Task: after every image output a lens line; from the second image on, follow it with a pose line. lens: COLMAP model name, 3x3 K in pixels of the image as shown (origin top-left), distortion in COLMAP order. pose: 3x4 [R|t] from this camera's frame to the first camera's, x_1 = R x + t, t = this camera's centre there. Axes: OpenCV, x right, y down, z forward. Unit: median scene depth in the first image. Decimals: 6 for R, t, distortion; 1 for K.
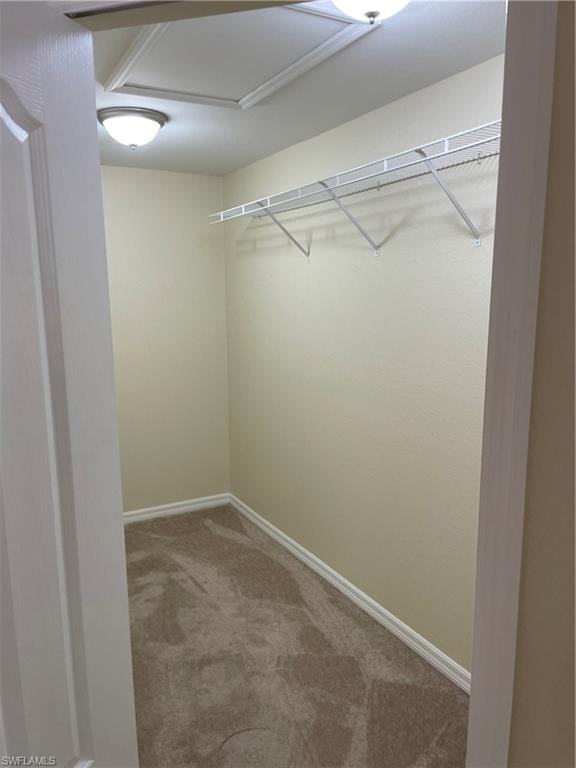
lens RADIAL K [[590.5, 0, 284.8], [0, 590.5, 384.3], [0, 0, 1]] dist [0.071372, -0.099629]
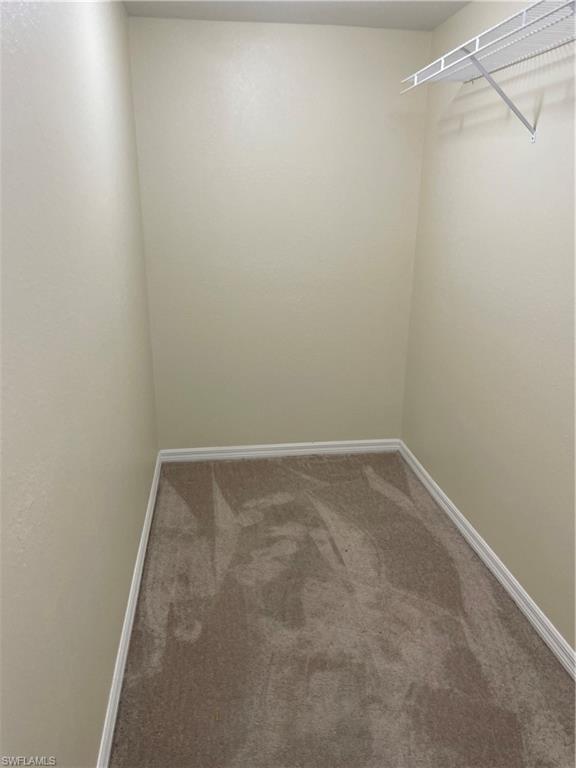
lens RADIAL K [[590.5, 0, 292.2], [0, 590.5, 385.0], [0, 0, 1]] dist [0.071372, -0.099629]
pose [[0.937401, 0.123102, -0.325768, 0.040263], [-0.073790, 0.984410, 0.159661, -0.022789], [0.340344, -0.125628, 0.931871, 0.242108]]
